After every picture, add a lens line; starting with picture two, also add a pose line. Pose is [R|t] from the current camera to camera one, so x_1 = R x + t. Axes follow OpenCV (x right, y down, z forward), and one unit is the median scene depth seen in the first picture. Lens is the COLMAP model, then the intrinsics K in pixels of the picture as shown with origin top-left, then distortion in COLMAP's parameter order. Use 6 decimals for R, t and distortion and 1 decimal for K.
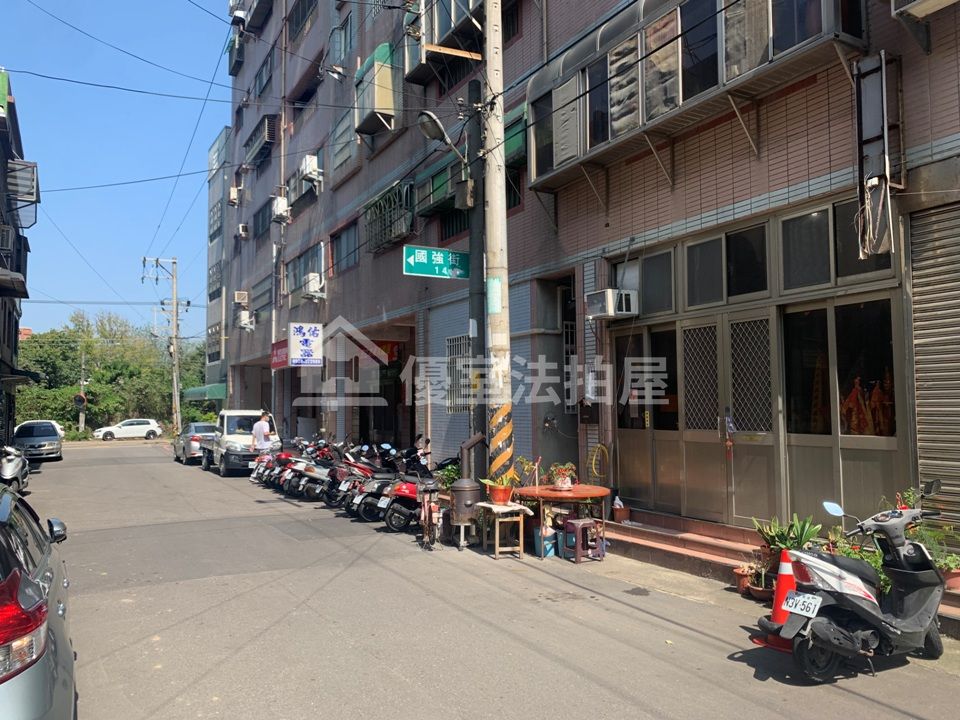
lens RADIAL K [[733.4, 0, 489.0], [0, 733.4, 365.0], [0, 0, 1]] dist [0.028298, -0.034036]
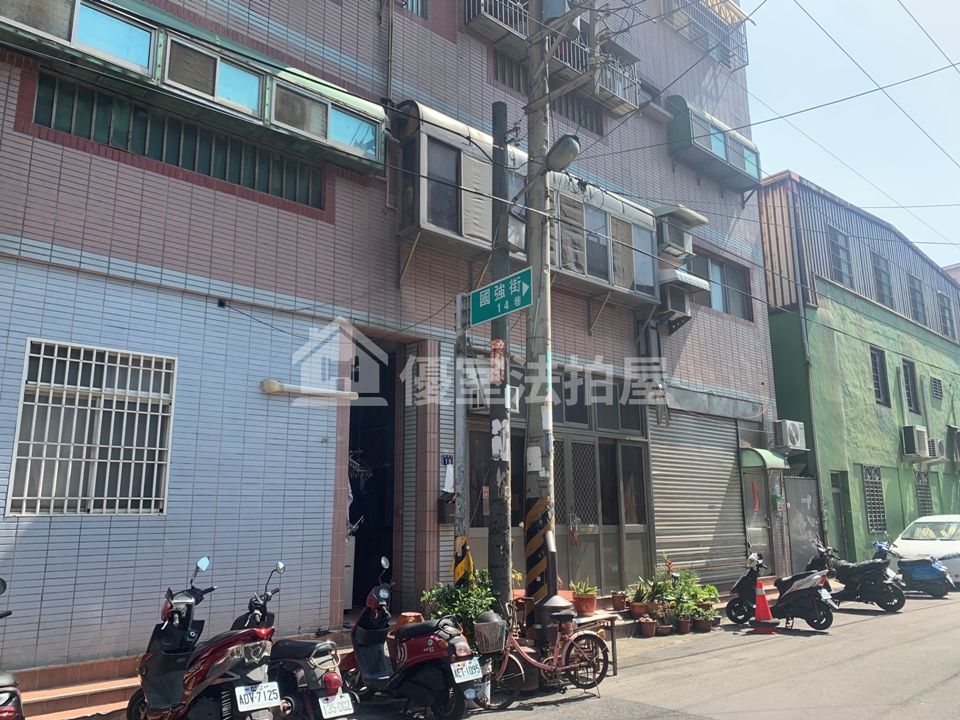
lens RADIAL K [[733.4, 0, 473.0], [0, 733.4, 359.7], [0, 0, 1]] dist [0.028298, -0.034036]
pose [[-0.216460, 0.210222, 0.953389, -0.874699], [-0.051725, 0.972701, -0.226224, 0.101409], [-0.974920, -0.098283, -0.199677, 1.362666]]
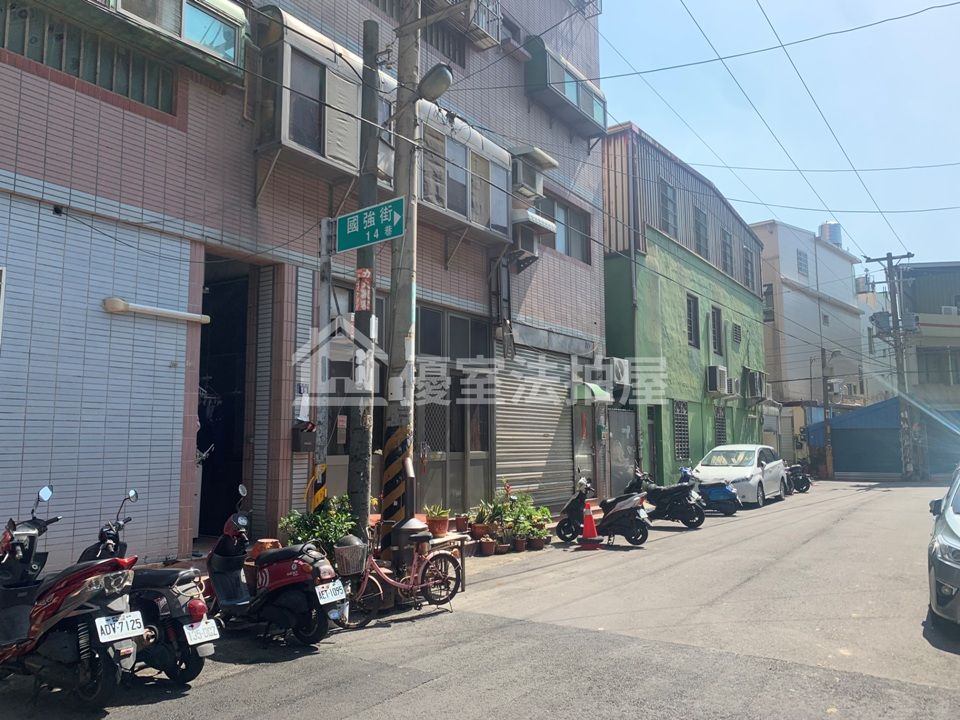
lens RADIAL K [[733.4, 0, 472.0], [0, 733.4, 353.0], [0, 0, 1]] dist [0.028298, -0.034036]
pose [[-0.433148, 0.119169, 0.893410, -0.869736], [-0.048219, 0.986738, -0.154996, 0.105591], [-0.900032, -0.110215, -0.421657, 1.401916]]
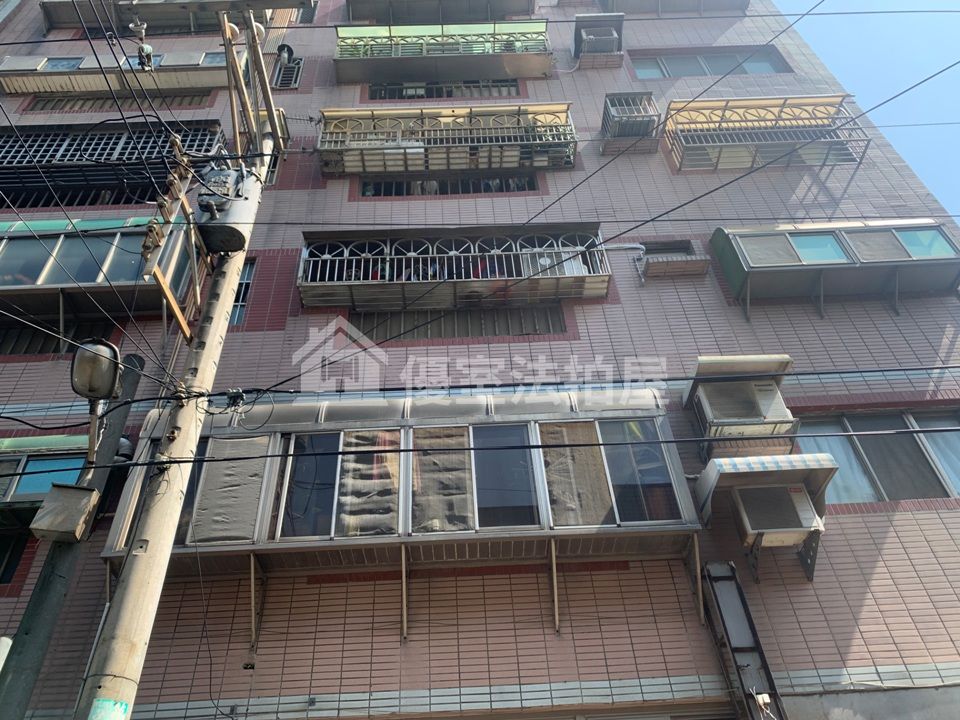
lens RADIAL K [[733.4, 0, 467.2], [0, 733.4, 369.3], [0, 0, 1]] dist [0.028298, -0.034036]
pose [[0.503745, 0.577356, 0.642574, -0.312350], [-0.009152, 0.747372, -0.664343, 0.028108], [-0.863804, 0.328779, 0.381768, 0.621469]]
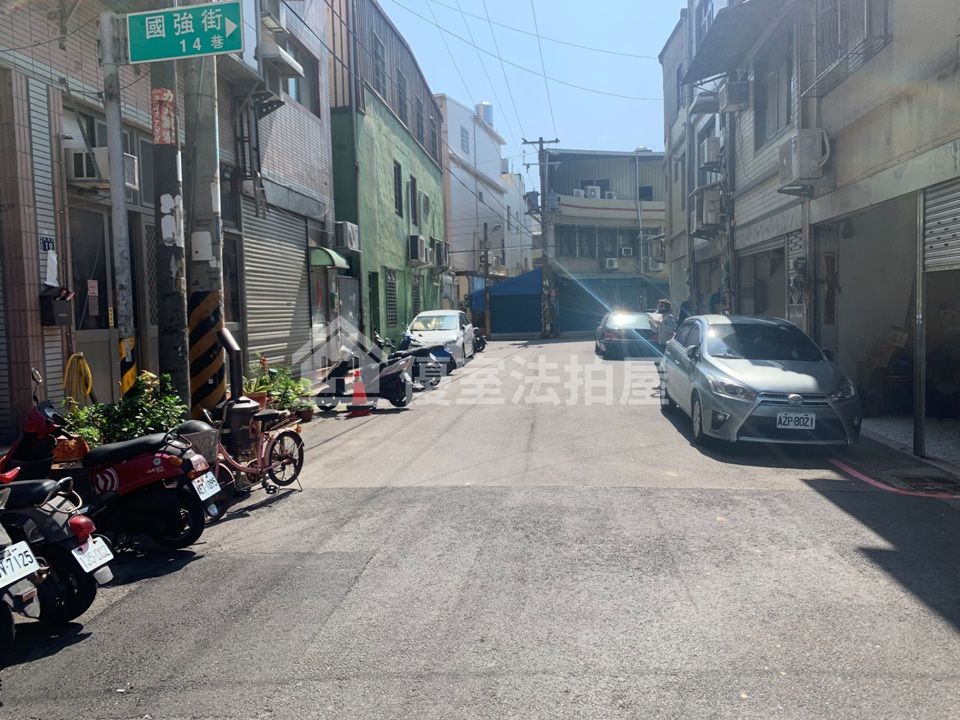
lens RADIAL K [[733.4, 0, 486.9], [0, 733.4, 354.7], [0, 0, 1]] dist [0.028298, -0.034036]
pose [[-0.815390, -0.006391, 0.578876, -0.683806], [-0.001594, 0.999960, 0.008796, 0.117596], [-0.578909, 0.006249, -0.815368, 1.550112]]
